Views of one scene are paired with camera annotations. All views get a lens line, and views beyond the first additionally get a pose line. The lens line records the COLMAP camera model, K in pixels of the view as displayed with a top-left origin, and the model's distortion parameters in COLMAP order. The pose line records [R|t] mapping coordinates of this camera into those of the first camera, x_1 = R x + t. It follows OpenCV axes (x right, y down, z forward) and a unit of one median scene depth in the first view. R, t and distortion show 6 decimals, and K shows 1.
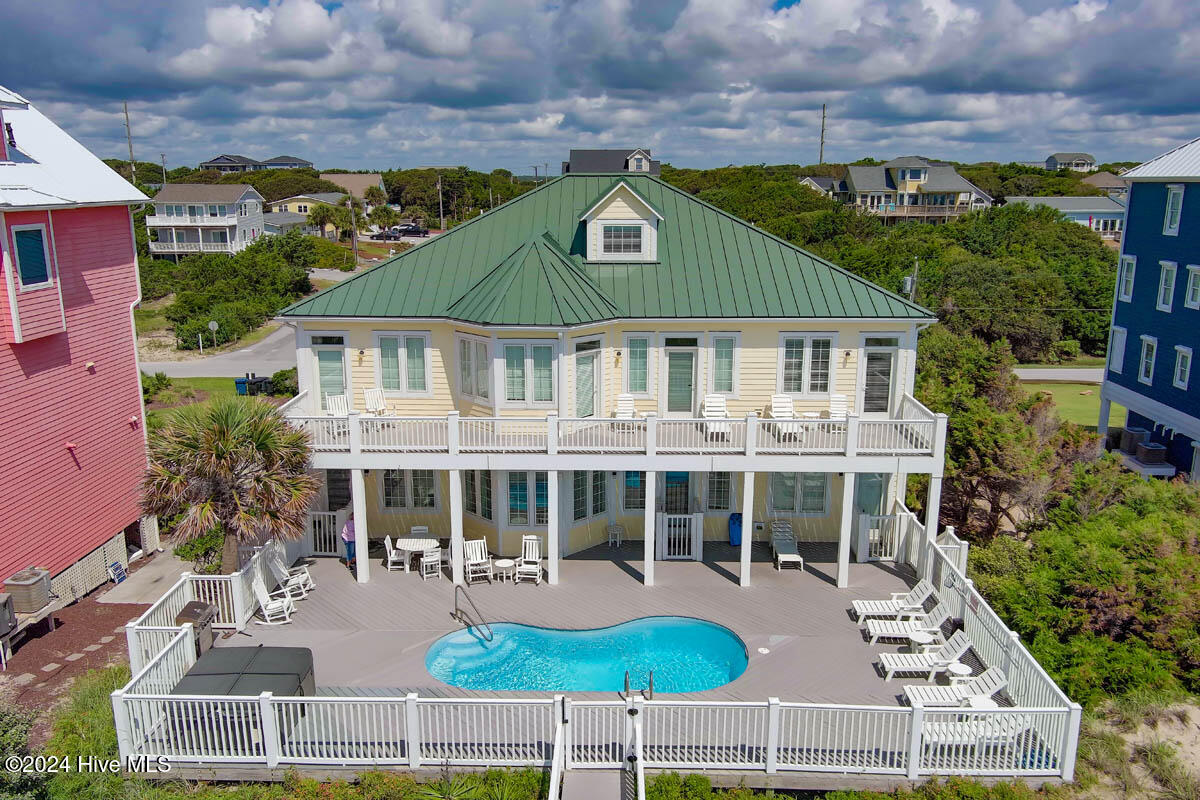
lens RADIAL K [[938.3, 0, 600.0], [0, 938.3, 400.0], [0, 0, 1]] dist [0.006086, -0.000312]
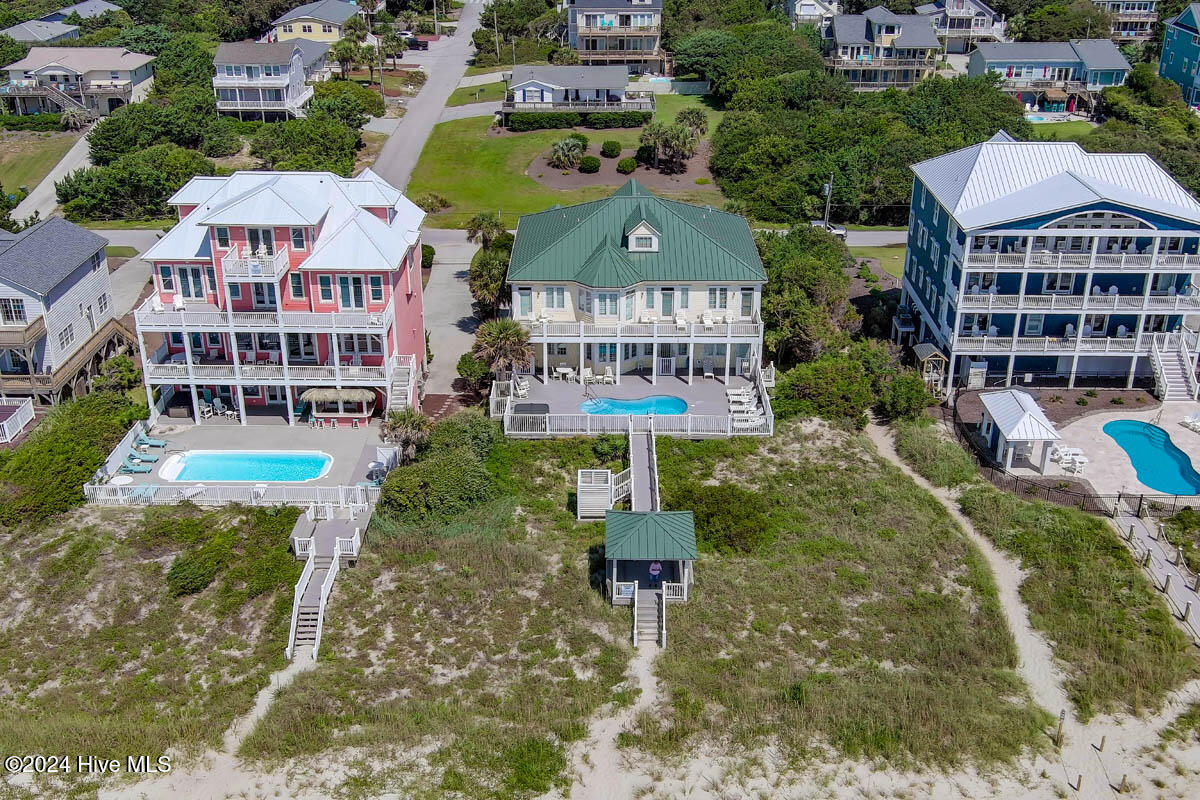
lens RADIAL K [[1240.7, 0, 600.0], [0, 1240.7, 400.0], [0, 0, 1]] dist [0.004002, -0.017433]
pose [[0.999883, -0.006556, 0.013834, -0.140640], [0.003755, 0.981089, 0.193519, -0.412497], [-0.014841, -0.193444, 0.980999, -2.293102]]
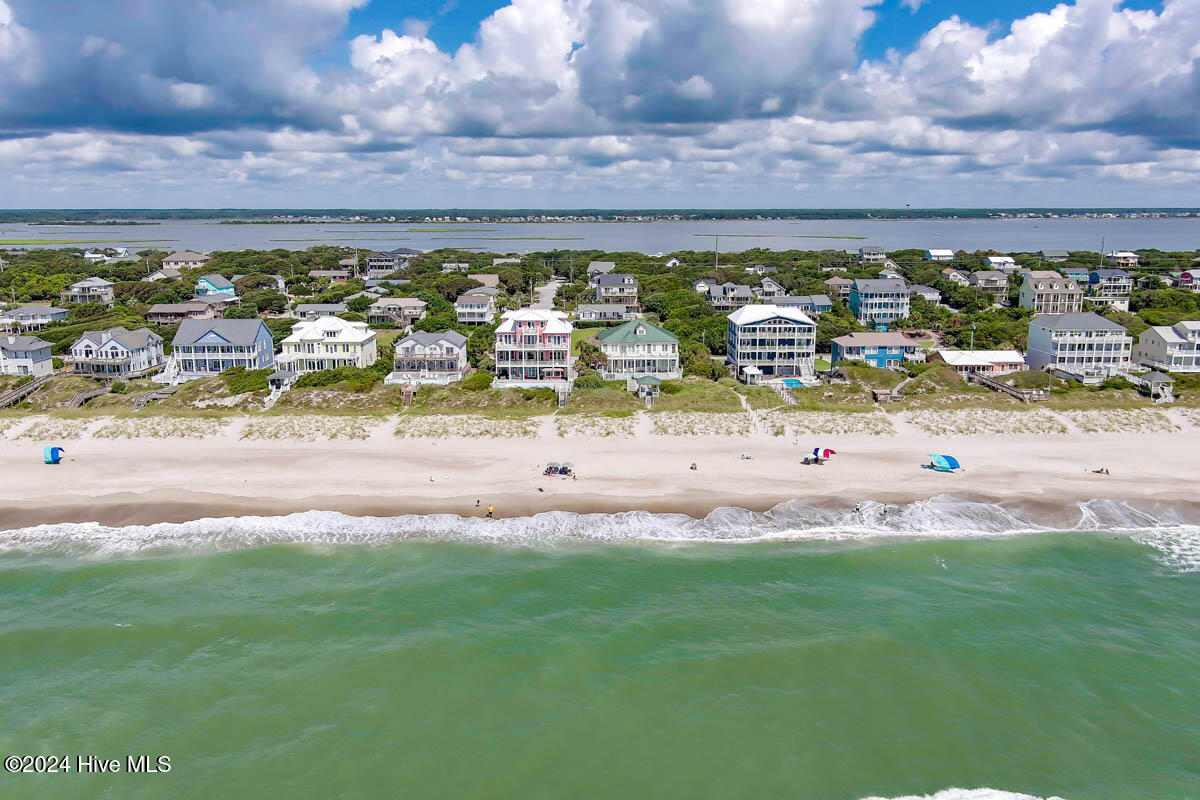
lens RADIAL K [[938.3, 0, 600.0], [0, 938.3, 400.0], [0, 0, 1]] dist [0.006086, -0.000312]
pose [[0.999129, -0.010911, 0.040280, -0.668662], [0.012554, 0.999090, -0.040758, 0.737799], [-0.039799, 0.041228, 0.998357, -7.057447]]
